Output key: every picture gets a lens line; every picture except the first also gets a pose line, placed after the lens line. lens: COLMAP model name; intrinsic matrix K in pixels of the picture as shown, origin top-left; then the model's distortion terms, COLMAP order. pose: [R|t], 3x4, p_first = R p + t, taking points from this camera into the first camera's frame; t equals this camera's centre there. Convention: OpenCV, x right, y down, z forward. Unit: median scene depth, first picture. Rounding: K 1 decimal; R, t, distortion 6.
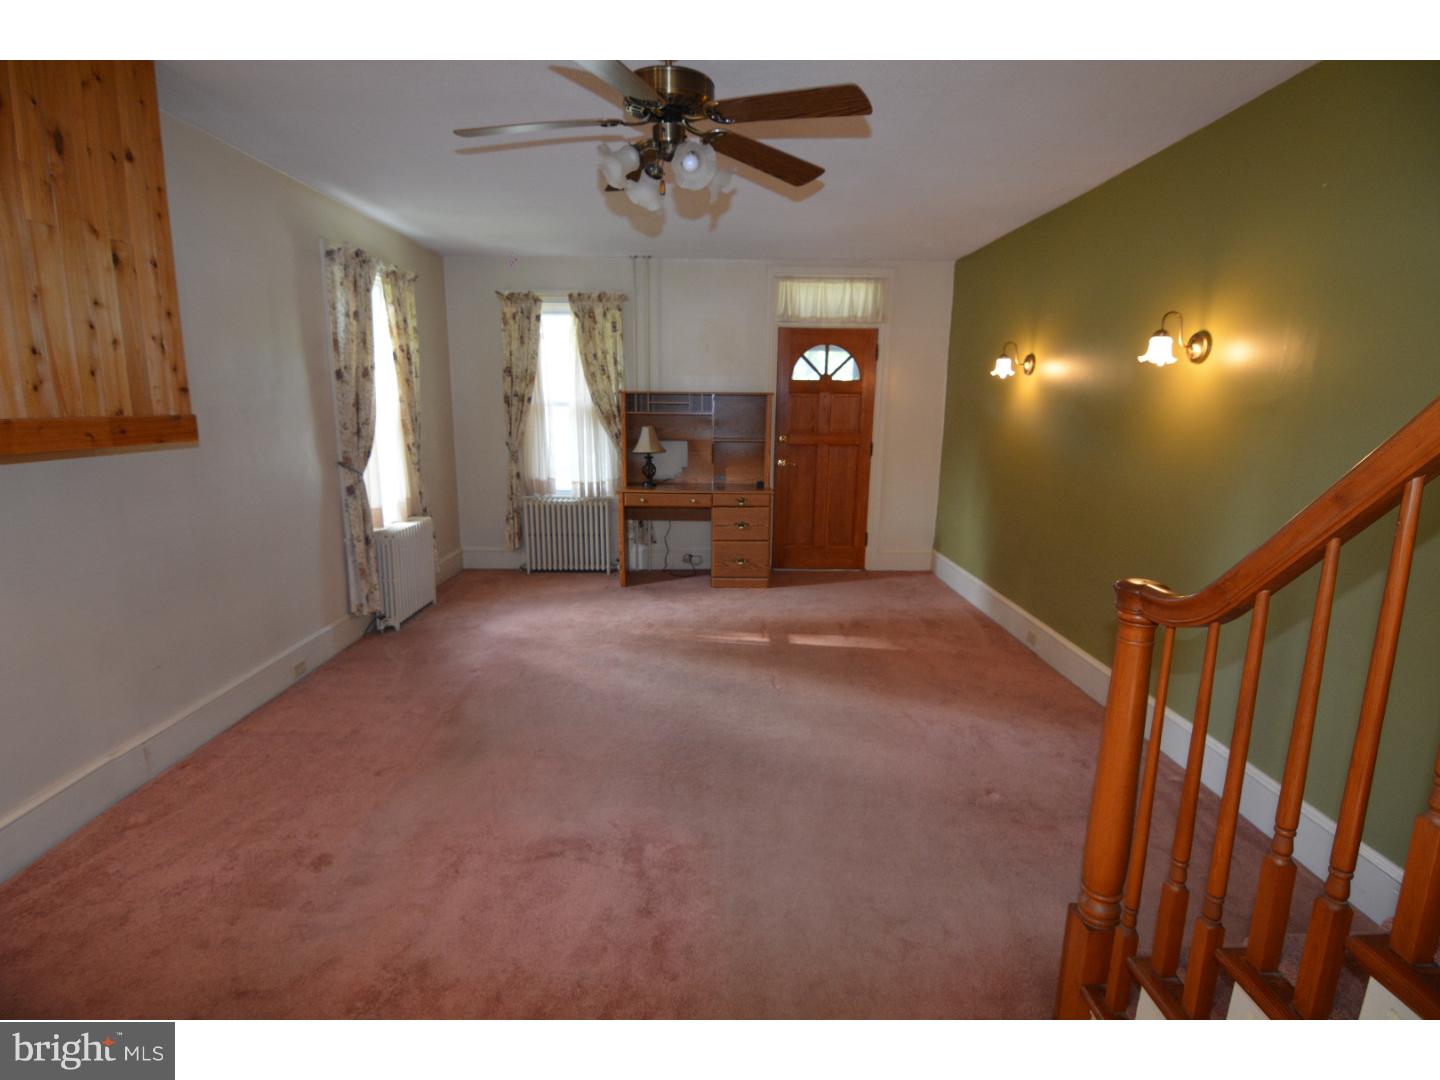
lens RADIAL K [[698.0, 0, 713.0], [0, 698.0, 542.8], [0, 0, 1]] dist [-0.000714, -0.013869]
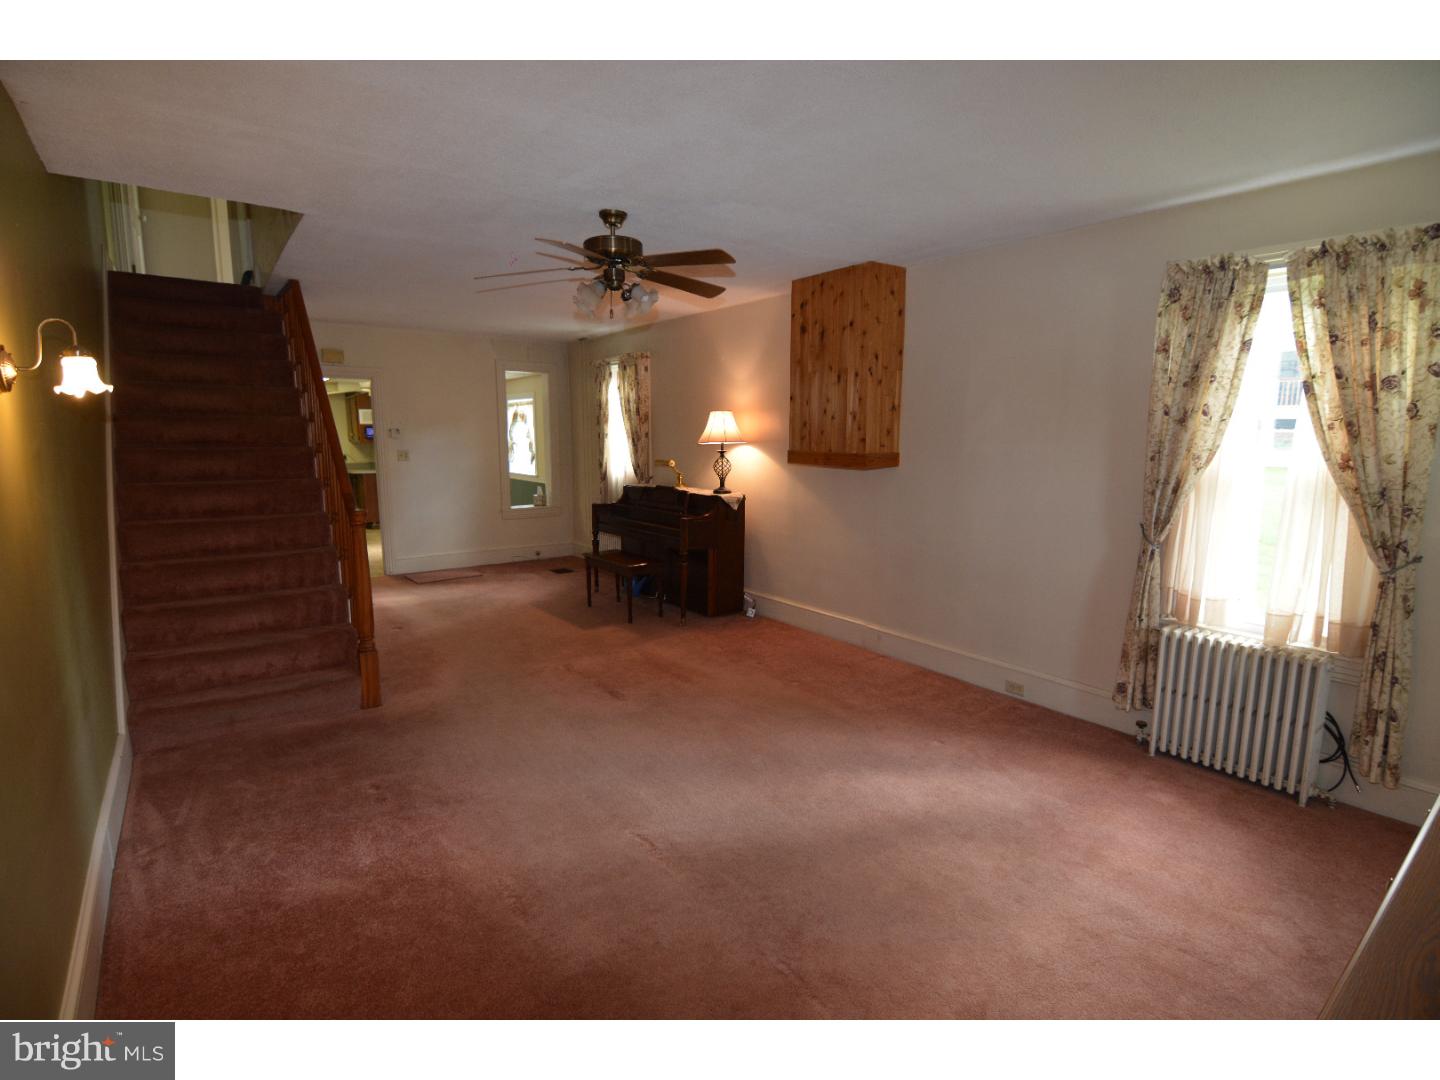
lens RADIAL K [[698.0, 0, 713.0], [0, 698.0, 542.8], [0, 0, 1]] dist [-0.000714, -0.013869]
pose [[-0.797548, 0.082886, -0.597535, 0.299342], [-0.131634, 0.942736, 0.306466, -0.215734], [0.588719, 0.323077, -0.740966, 1.003537]]
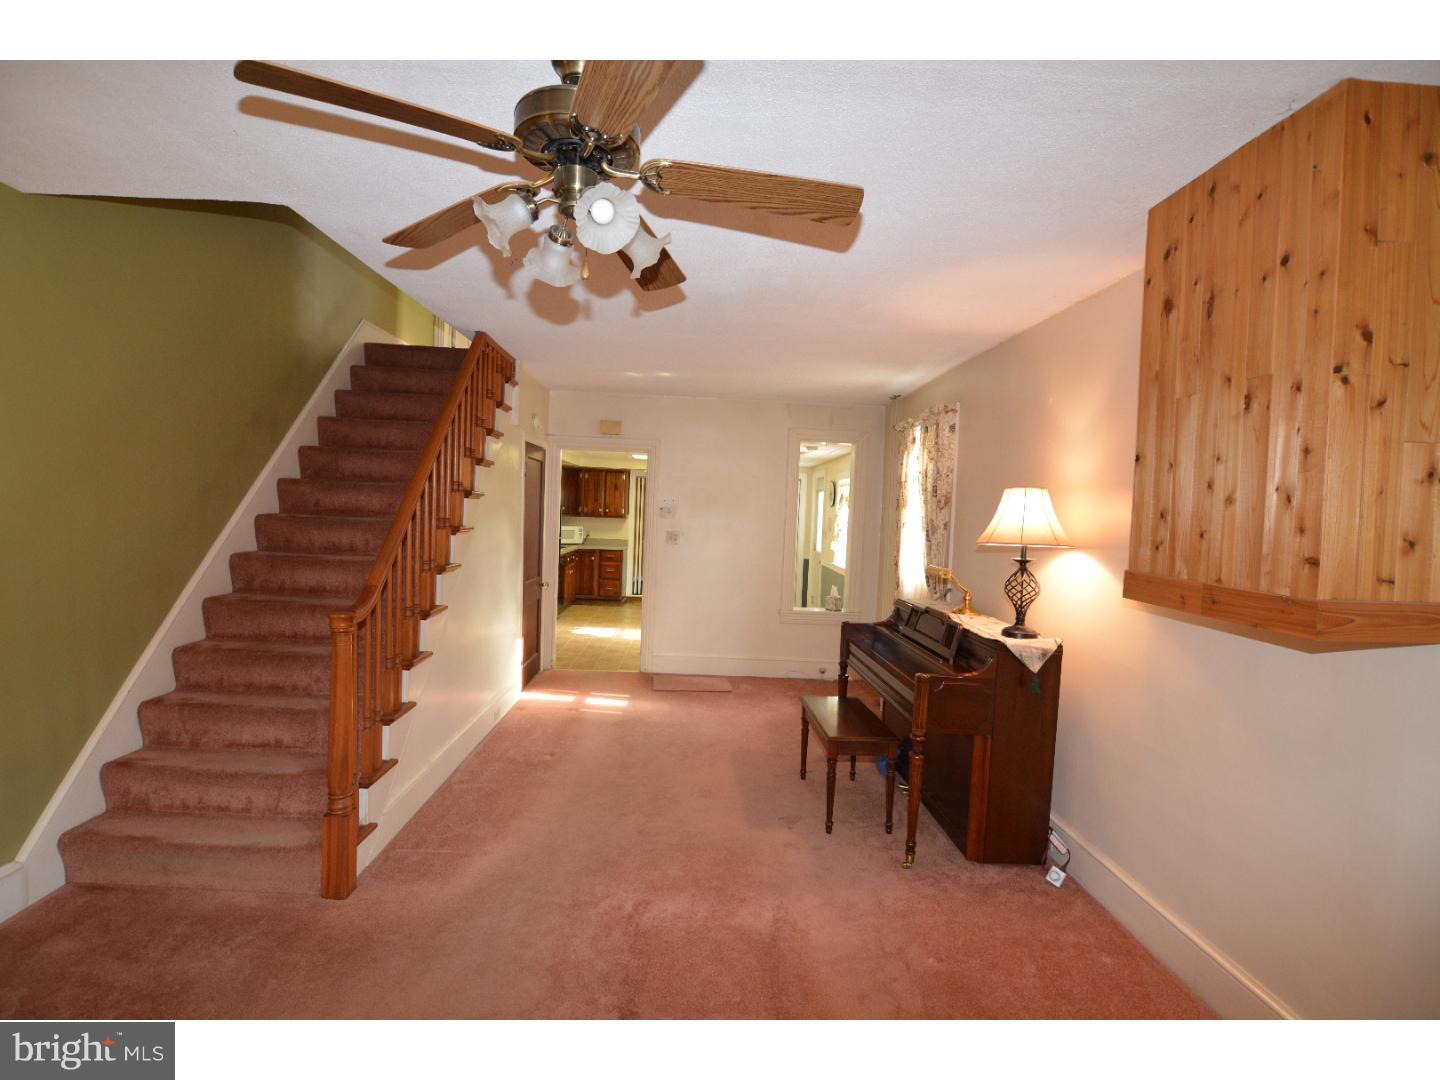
lens RADIAL K [[698.0, 0, 713.0], [0, 698.0, 542.8], [0, 0, 1]] dist [-0.000714, -0.013869]
pose [[-0.998379, -0.046332, -0.033063, -0.080973], [-0.053083, 0.967550, 0.247042, -0.167855], [0.020544, 0.248396, -0.968441, 0.735638]]
